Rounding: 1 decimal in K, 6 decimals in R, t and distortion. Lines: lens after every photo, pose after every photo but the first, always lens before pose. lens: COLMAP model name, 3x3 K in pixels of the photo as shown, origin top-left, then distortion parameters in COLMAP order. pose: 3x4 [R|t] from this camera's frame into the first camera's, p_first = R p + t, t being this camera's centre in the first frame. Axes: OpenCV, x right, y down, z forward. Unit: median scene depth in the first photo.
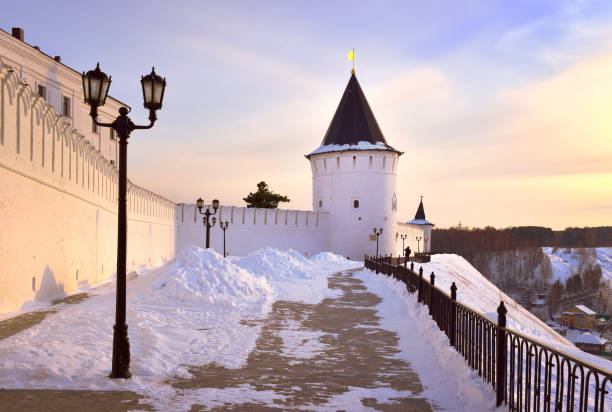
lens RADIAL K [[684.7, 0, 306.0], [0, 684.7, 206.0], [0, 0, 1]] dist [0.002458, 0.002376]
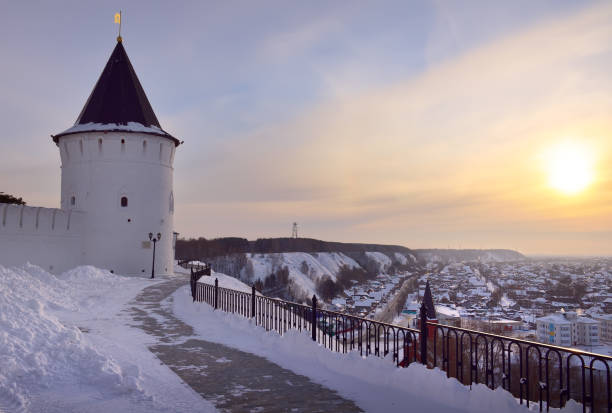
lens RADIAL K [[541.5, 0, 306.0], [0, 541.5, 206.5], [0, 0, 1]] dist [-0.004595, -0.004568]
pose [[0.896924, 0.023633, 0.441552, -0.011302], [-0.011402, 0.999475, -0.030332, 0.018293], [-0.442037, 0.022171, 0.896723, 0.348585]]
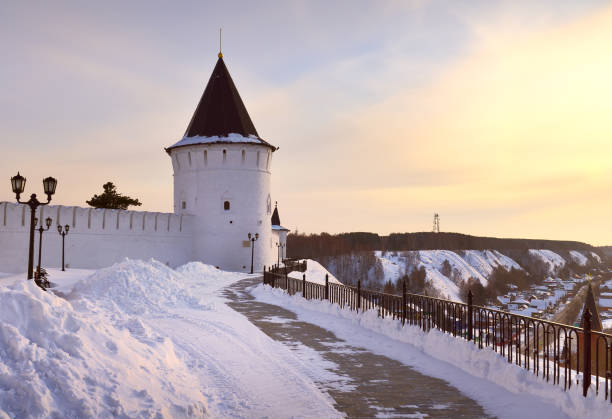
lens RADIAL K [[649.3, 0, 306.0], [0, 649.3, 209.5], [0, 0, 1]] dist [0.065165, -0.000230]
pose [[0.972023, 0.000728, 0.234885, -0.021299], [0.000828, 0.999978, -0.006529, 0.007648], [-0.234885, 0.006540, 0.972001, 0.170483]]
